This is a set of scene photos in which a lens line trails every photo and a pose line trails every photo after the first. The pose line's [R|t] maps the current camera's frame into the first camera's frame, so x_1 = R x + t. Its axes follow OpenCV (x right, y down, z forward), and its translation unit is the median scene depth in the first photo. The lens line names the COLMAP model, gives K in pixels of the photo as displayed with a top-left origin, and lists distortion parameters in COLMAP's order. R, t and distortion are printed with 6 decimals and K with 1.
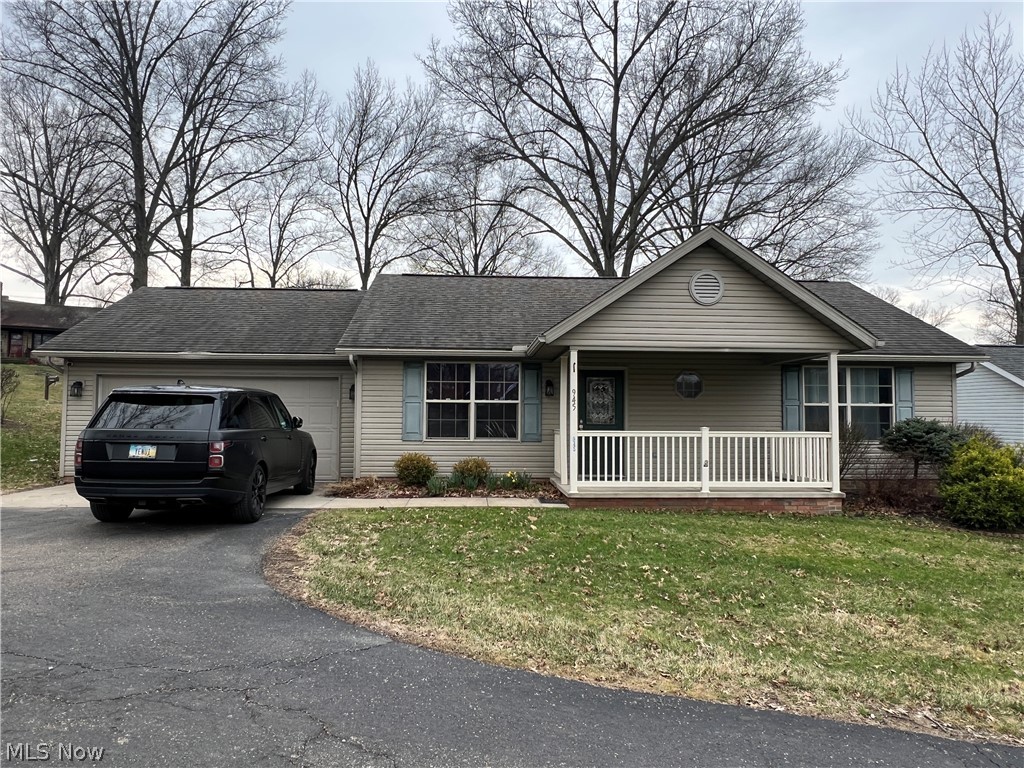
lens RADIAL K [[667.6, 0, 509.0], [0, 667.6, 383.2], [0, 0, 1]] dist [-0.001510, -0.002244]
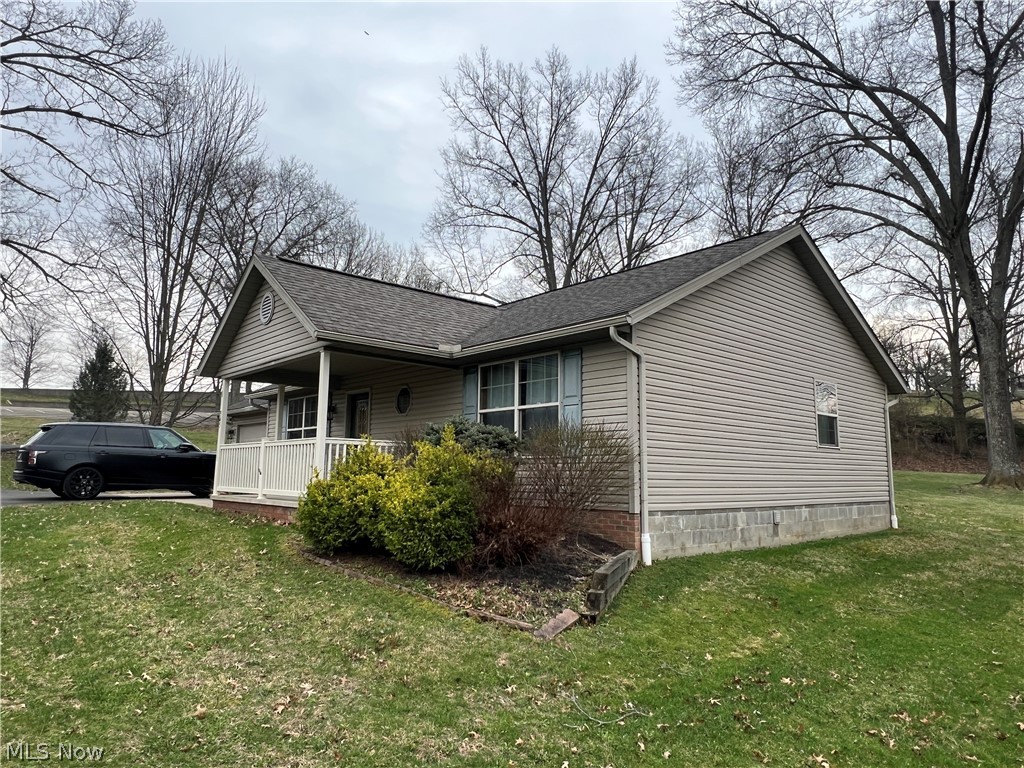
lens RADIAL K [[667.6, 0, 509.0], [0, 667.6, 383.2], [0, 0, 1]] dist [-0.001510, -0.002244]
pose [[0.630134, -0.105845, -0.769239, 1.136632], [0.035133, 0.993538, -0.107927, 0.090038], [0.775691, 0.040983, 0.629780, 0.518799]]
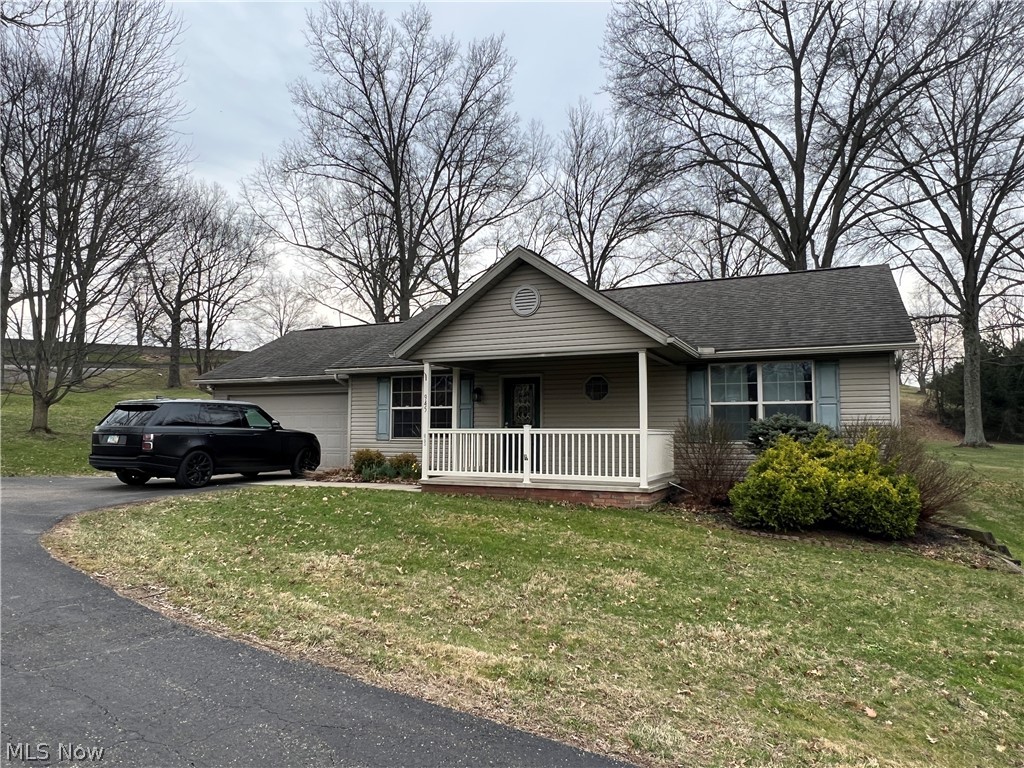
lens RADIAL K [[666.4, 0, 512.0], [0, 666.4, 384.0], [0, 0, 1]] dist [0.000359, -0.000152]
pose [[0.884925, -0.037755, -0.464201, 0.656519], [0.027420, 0.999203, -0.028997, 0.023889], [0.464926, 0.012932, 0.885255, -0.001326]]
